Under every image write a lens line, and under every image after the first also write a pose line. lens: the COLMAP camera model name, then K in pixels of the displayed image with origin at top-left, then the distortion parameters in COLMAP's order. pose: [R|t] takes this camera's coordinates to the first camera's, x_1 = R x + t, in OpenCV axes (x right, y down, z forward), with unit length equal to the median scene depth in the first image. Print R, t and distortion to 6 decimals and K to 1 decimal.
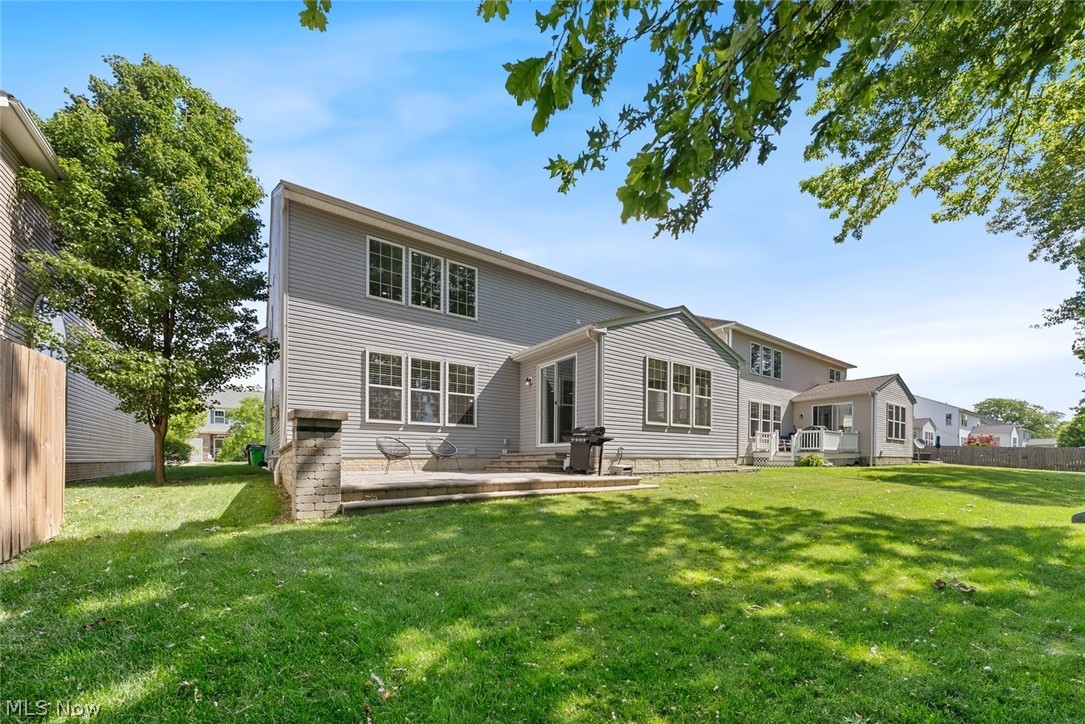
lens RADIAL K [[386.9, 0, 538.3], [0, 386.9, 360.9], [0, 0, 1]] dist [-0.001383, 0.000019]
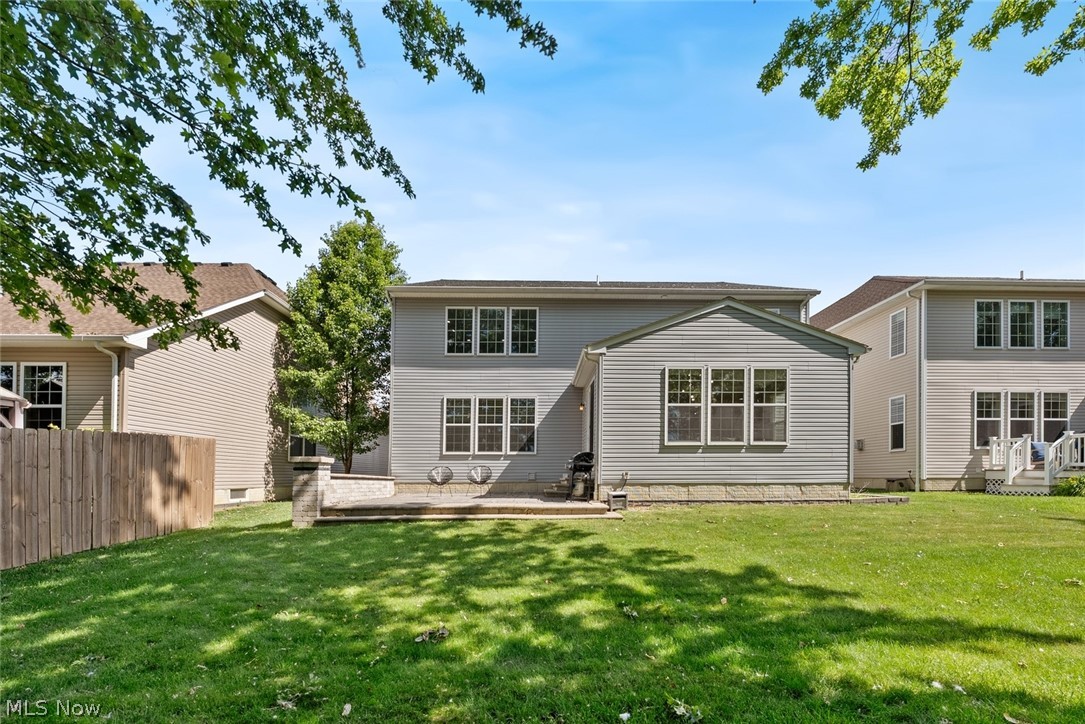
lens RADIAL K [[386.9, 0, 538.3], [0, 386.9, 360.9], [0, 0, 1]] dist [-0.001383, 0.000019]
pose [[0.831379, -0.164940, -0.530664, 0.499549], [0.141082, 0.986296, -0.085528, 0.006724], [0.537499, -0.003761, 0.843256, 0.086308]]
